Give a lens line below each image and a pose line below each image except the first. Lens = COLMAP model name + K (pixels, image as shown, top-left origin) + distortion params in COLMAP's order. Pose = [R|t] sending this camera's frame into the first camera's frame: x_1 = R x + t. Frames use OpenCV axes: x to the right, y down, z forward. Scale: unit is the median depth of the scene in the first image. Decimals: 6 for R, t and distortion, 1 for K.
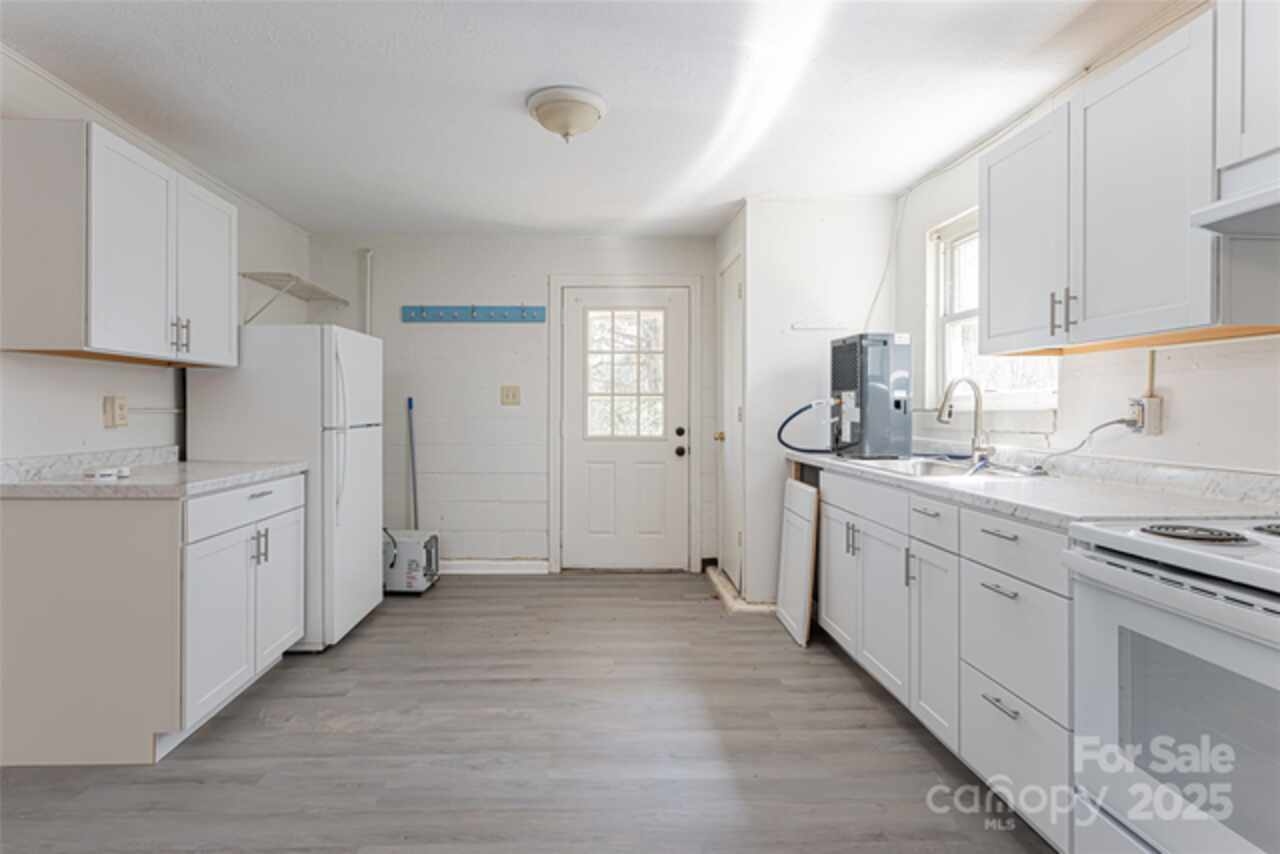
lens RADIAL K [[606.2, 0, 637.4], [0, 606.2, 420.2], [0, 0, 1]] dist [-0.002369, -0.000635]
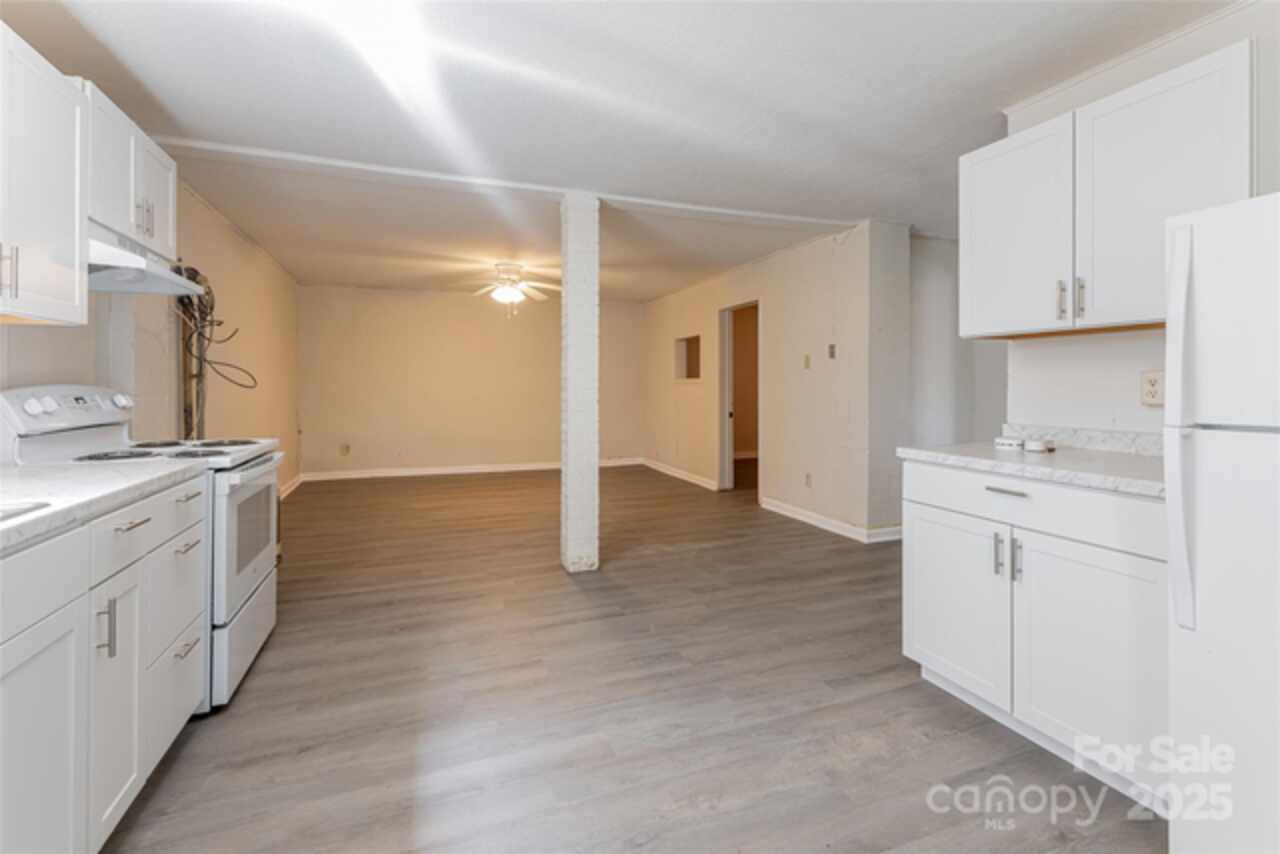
lens RADIAL K [[606.2, 0, 644.0], [0, 606.2, 381.9], [0, 0, 1]] dist [-0.002369, -0.000635]
pose [[-0.962737, -0.002896, -0.270425, 0.068579], [-0.003440, 0.999993, 0.001537, -0.025008], [0.270419, 0.002410, -0.962740, 1.881298]]
